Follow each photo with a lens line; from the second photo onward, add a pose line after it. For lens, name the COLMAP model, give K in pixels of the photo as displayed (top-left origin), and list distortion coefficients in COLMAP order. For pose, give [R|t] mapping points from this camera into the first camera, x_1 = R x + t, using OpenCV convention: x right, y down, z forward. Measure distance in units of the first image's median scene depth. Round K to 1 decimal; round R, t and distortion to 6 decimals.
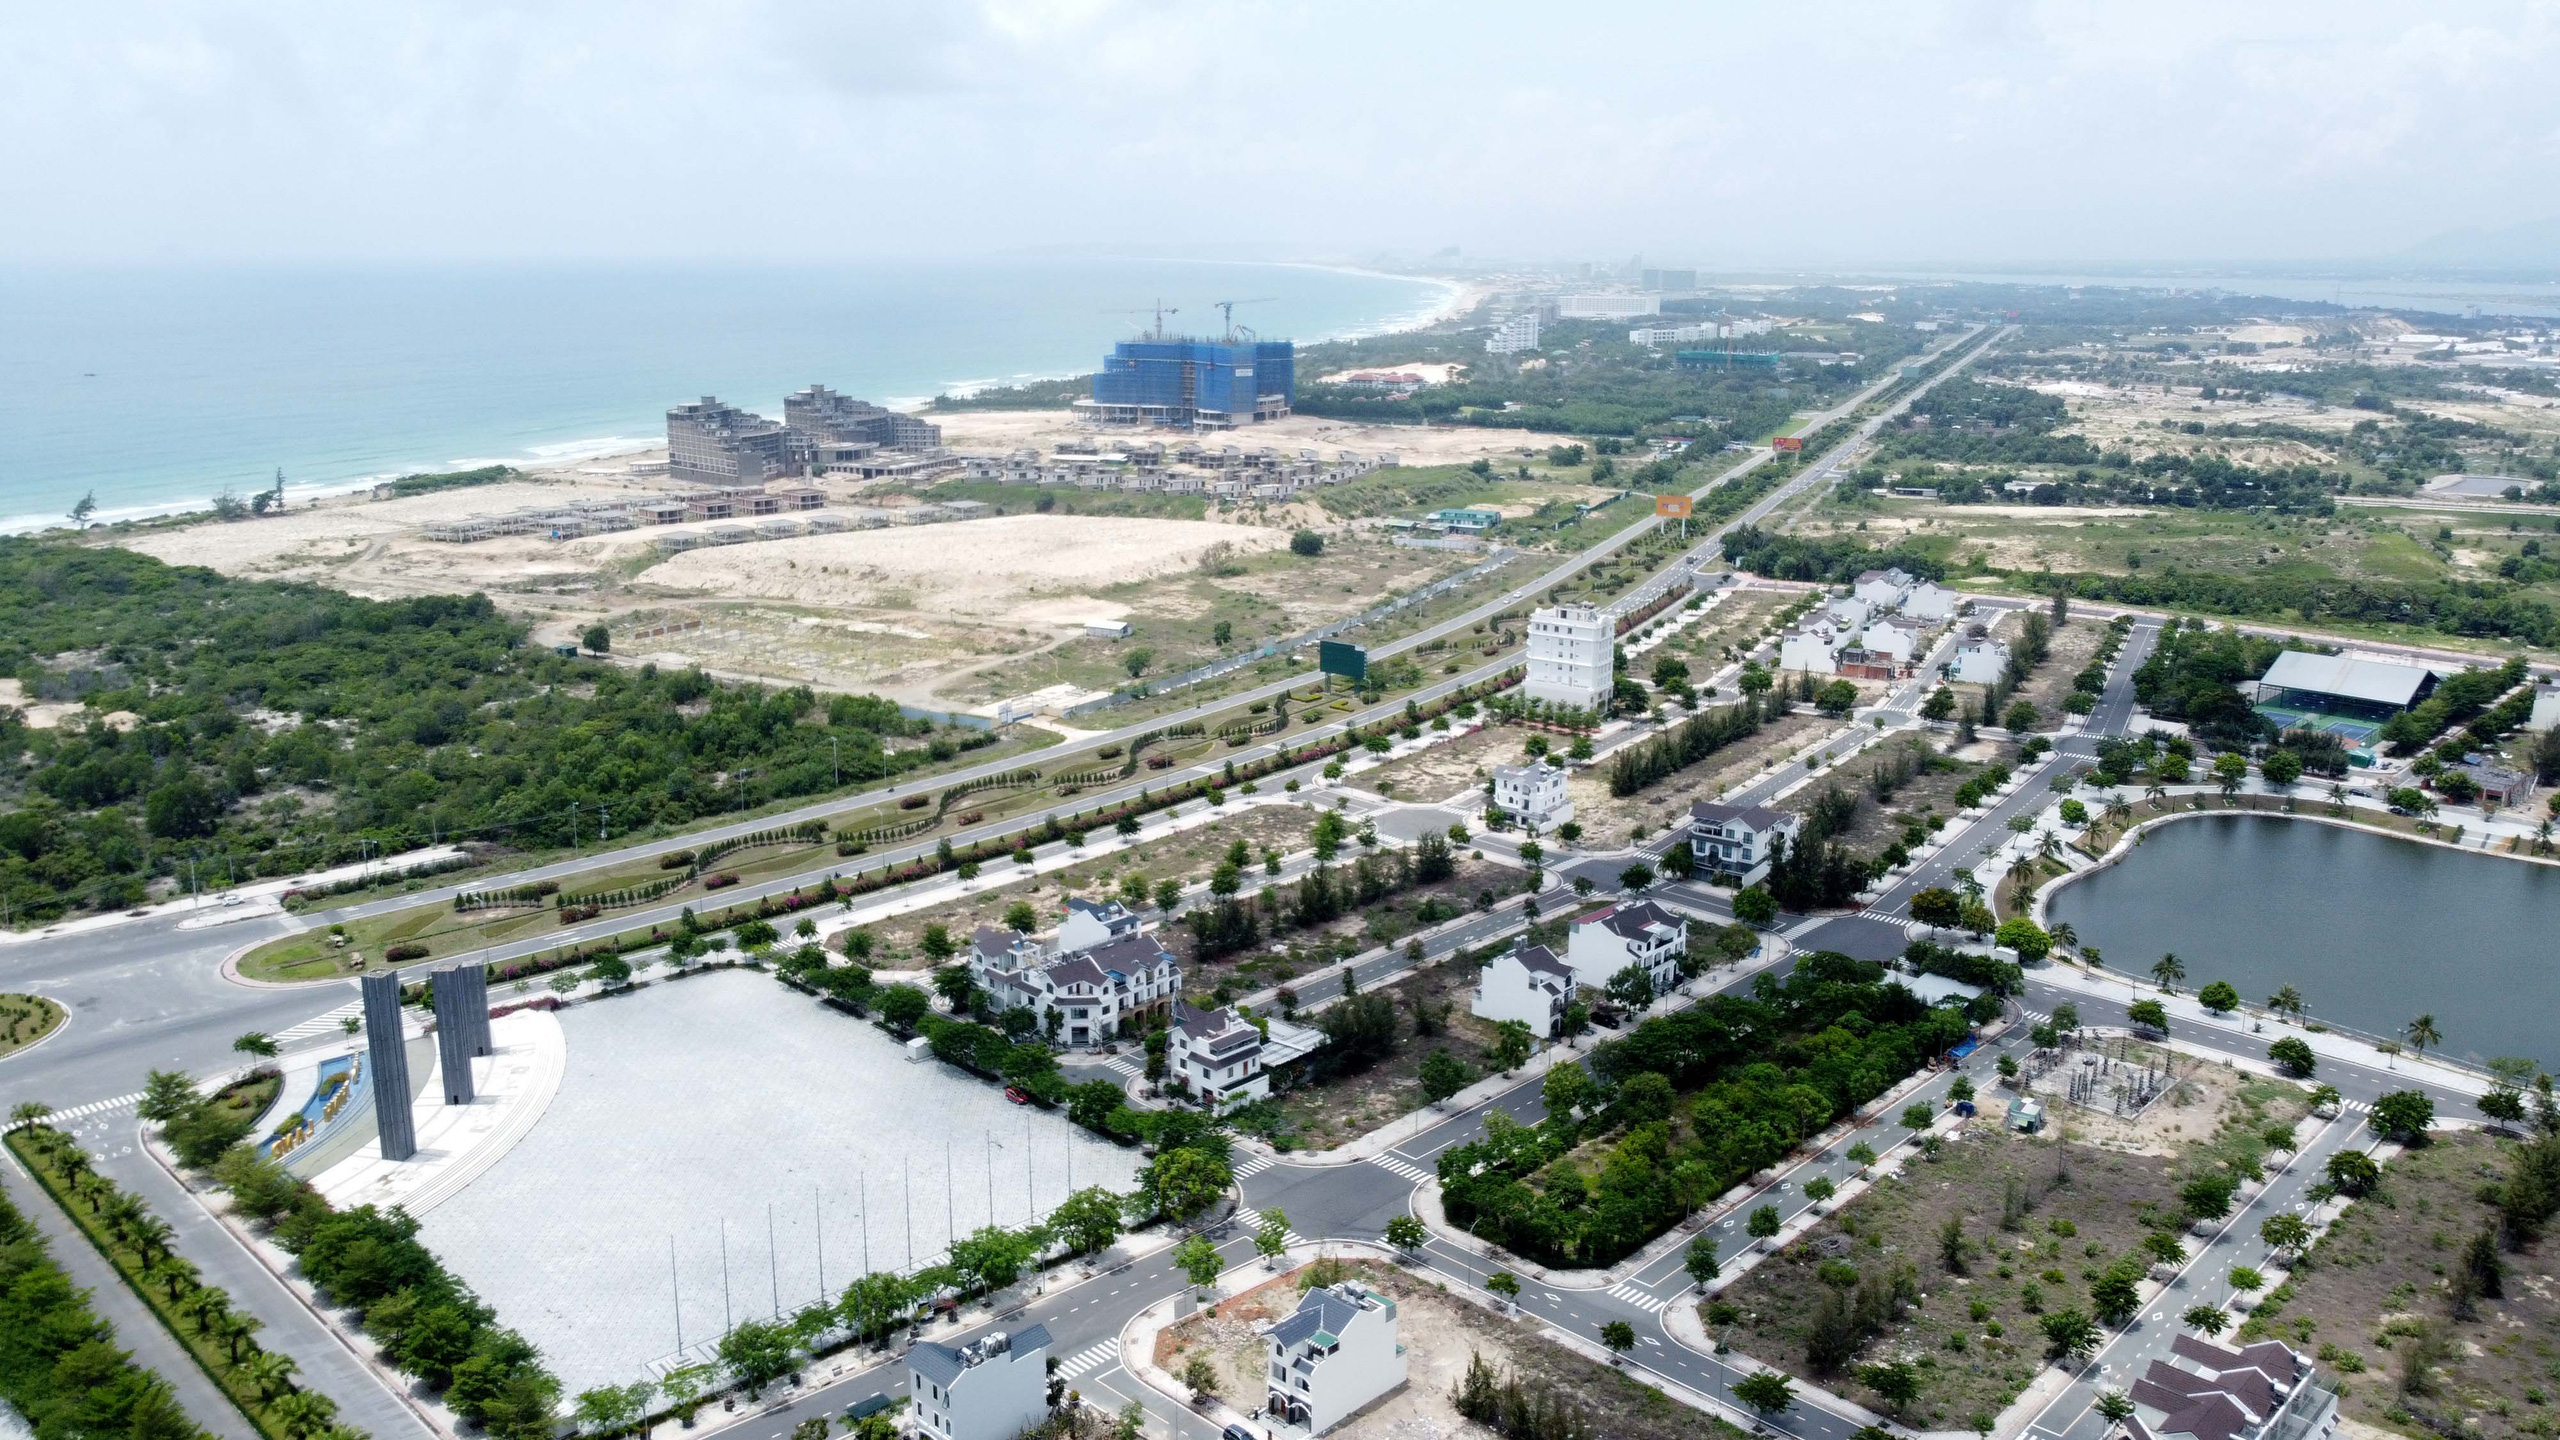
lens RADIAL K [[1949.1, 0, 1280.0], [0, 1949.1, 720.0], [0, 0, 1]] dist [-0.001987, 0.000149]
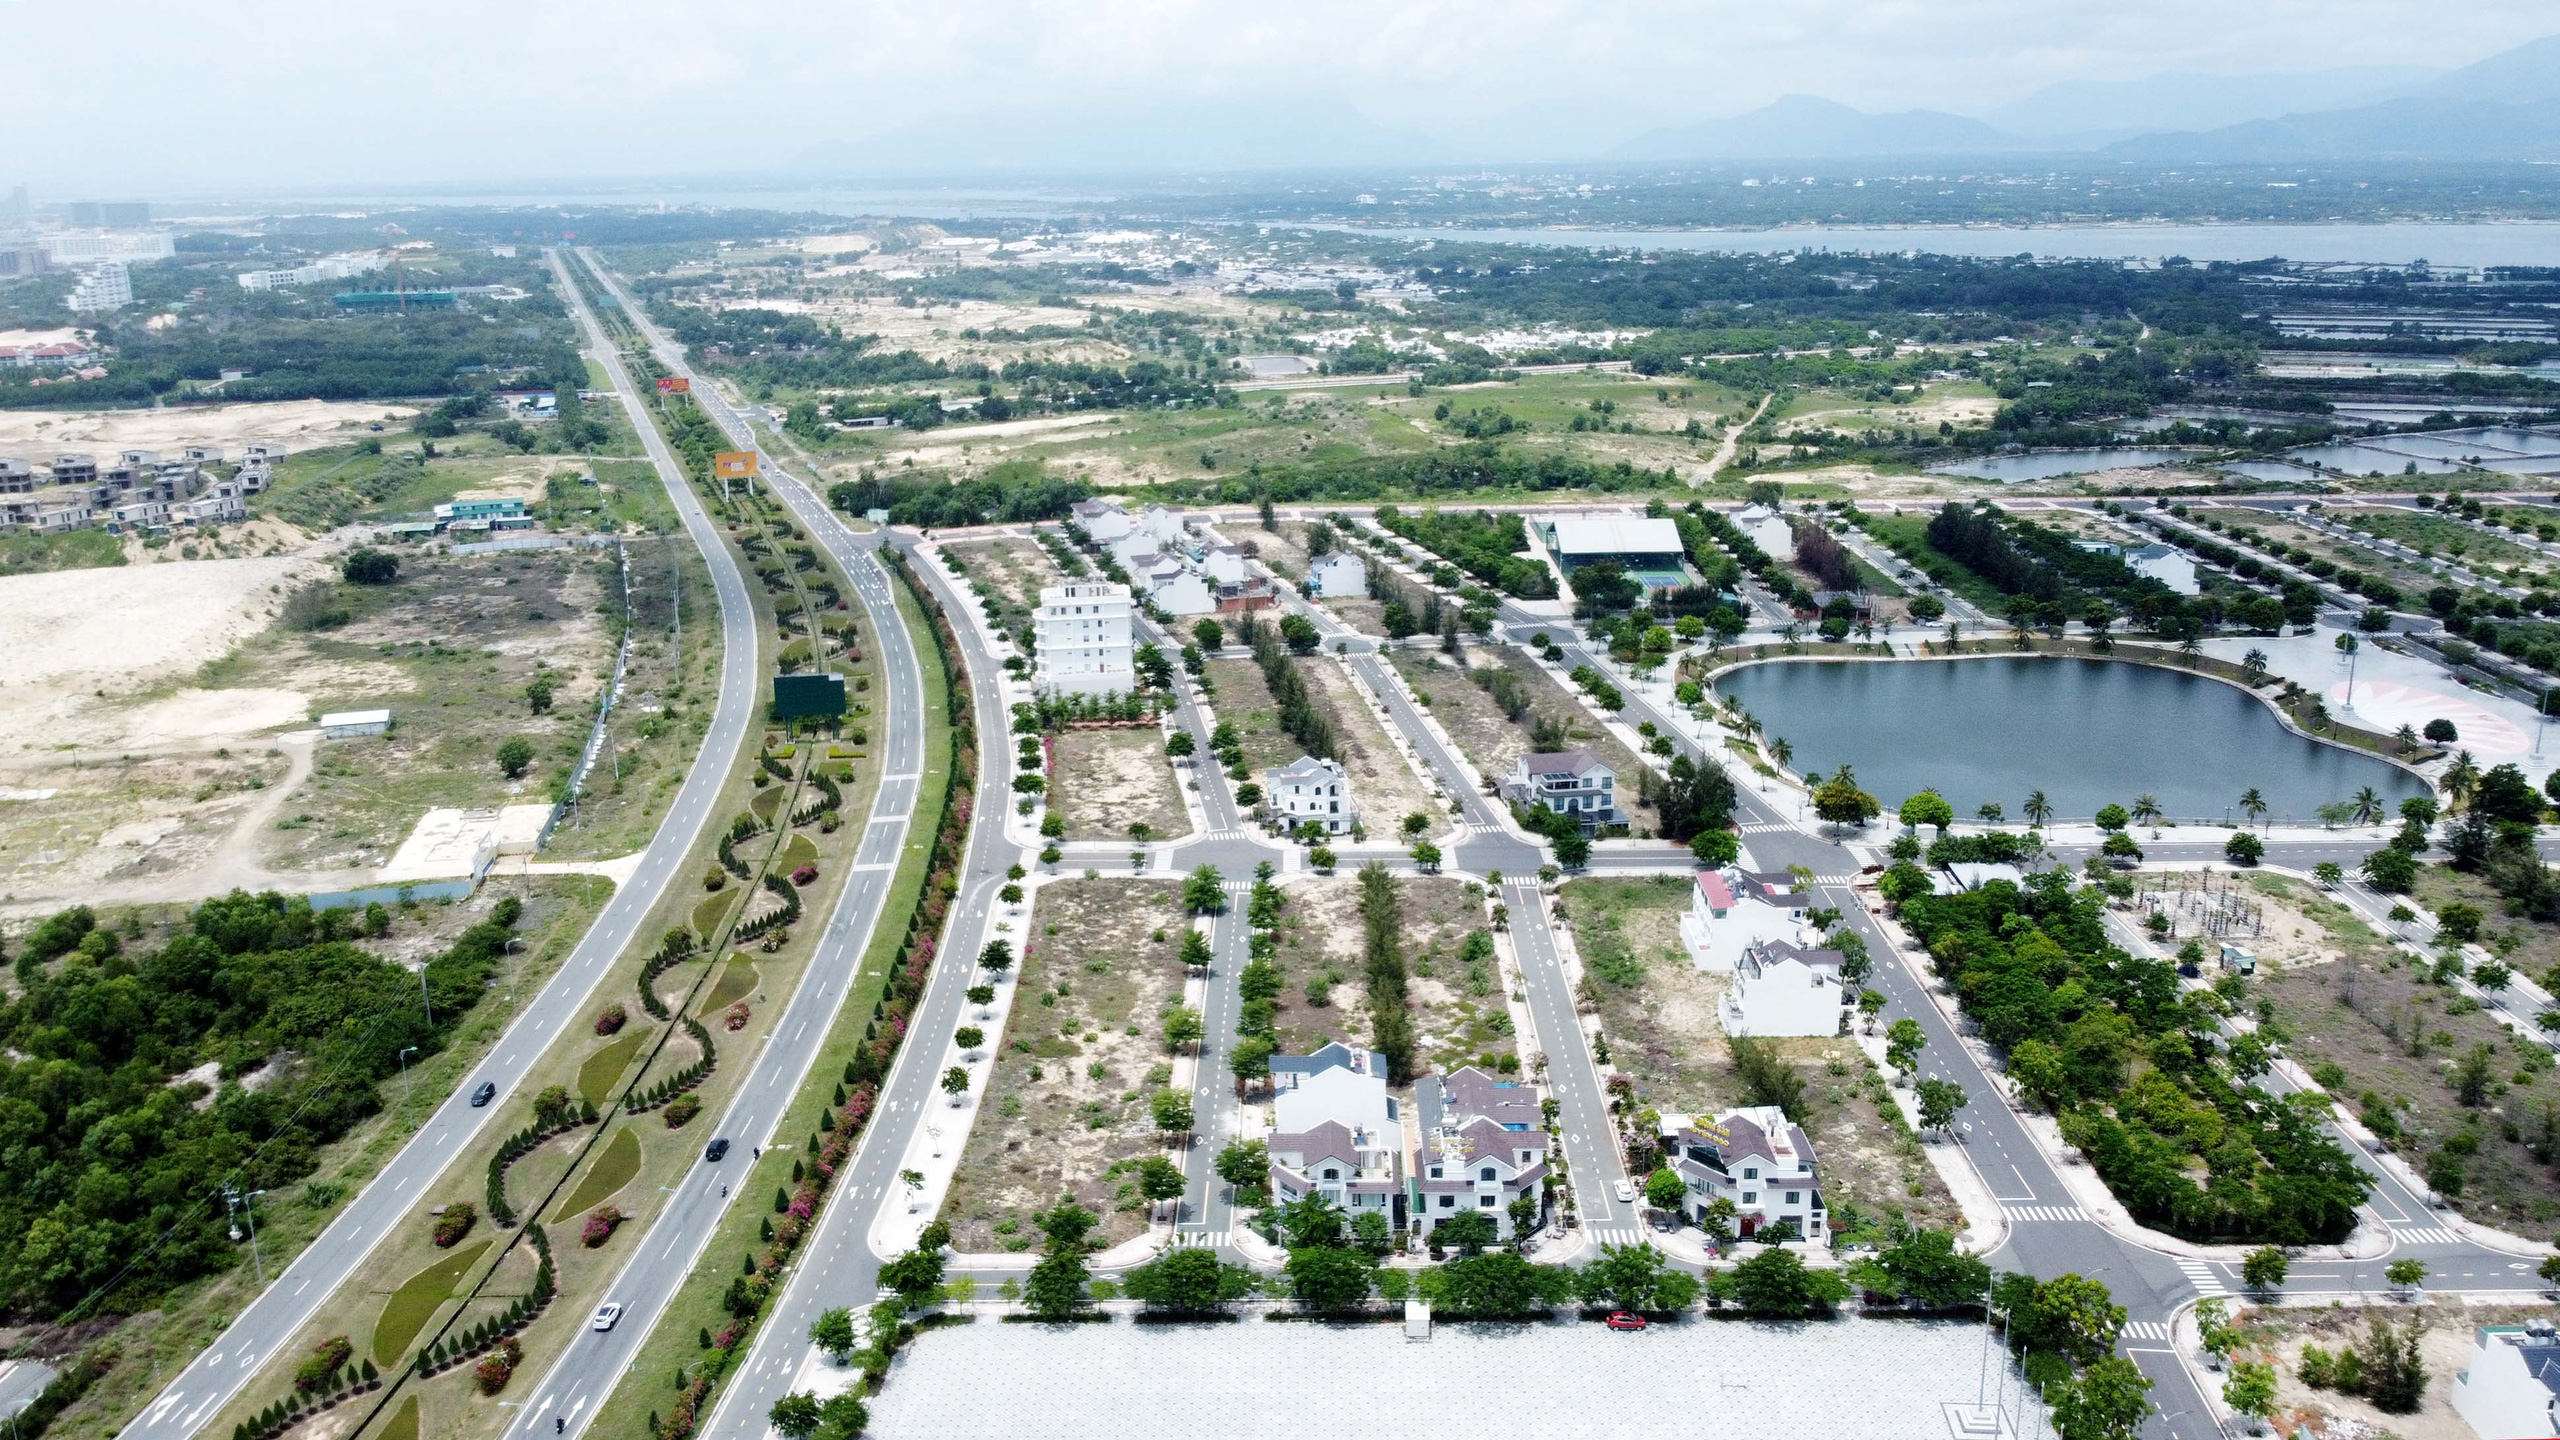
lens RADIAL K [[1949.1, 0, 1280.0], [0, 1949.1, 720.0], [0, 0, 1]] dist [-0.001987, 0.000149]
pose [[0.723165, -0.205910, 0.659267, -0.502474], [0.180523, 0.977695, 0.107346, -0.101930], [-0.666666, 0.041384, 0.744207, 0.385033]]
